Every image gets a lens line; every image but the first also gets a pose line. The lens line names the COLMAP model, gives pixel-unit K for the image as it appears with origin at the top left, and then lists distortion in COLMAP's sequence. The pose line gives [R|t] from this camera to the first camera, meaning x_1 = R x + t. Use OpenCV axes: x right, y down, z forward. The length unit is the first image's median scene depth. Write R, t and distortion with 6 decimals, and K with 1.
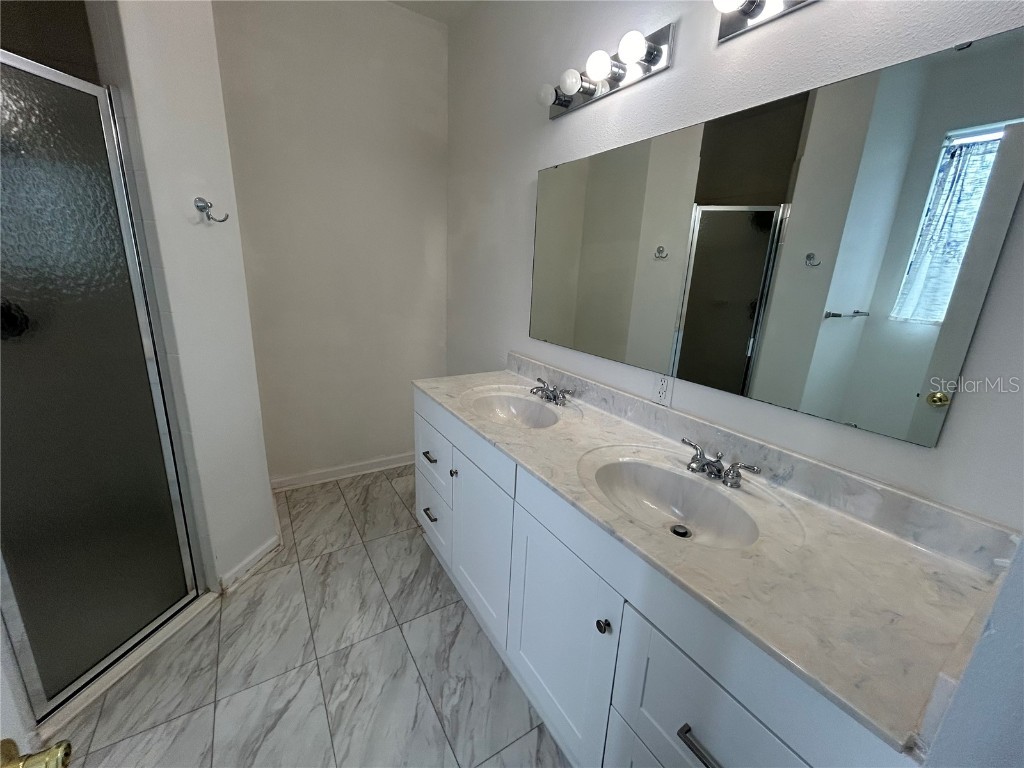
lens RADIAL K [[411.6, 0, 511.1], [0, 411.6, 384.4], [0, 0, 1]] dist [-0.000235, 0.000836]
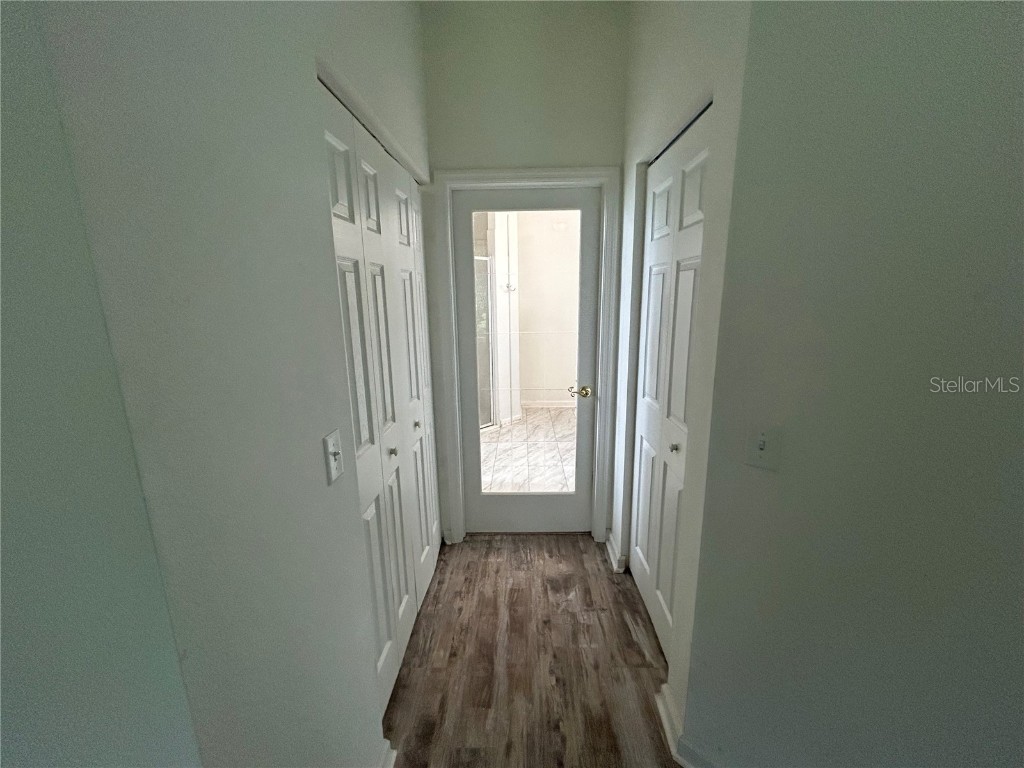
lens RADIAL K [[411.6, 0, 511.7], [0, 411.6, 382.8], [0, 0, 1]] dist [-0.000235, 0.000836]
pose [[0.833625, 0.058238, -0.549252, 0.846964], [-0.091210, 0.995288, -0.032902, 0.320014], [0.544747, 0.077525, 0.835009, -1.268767]]
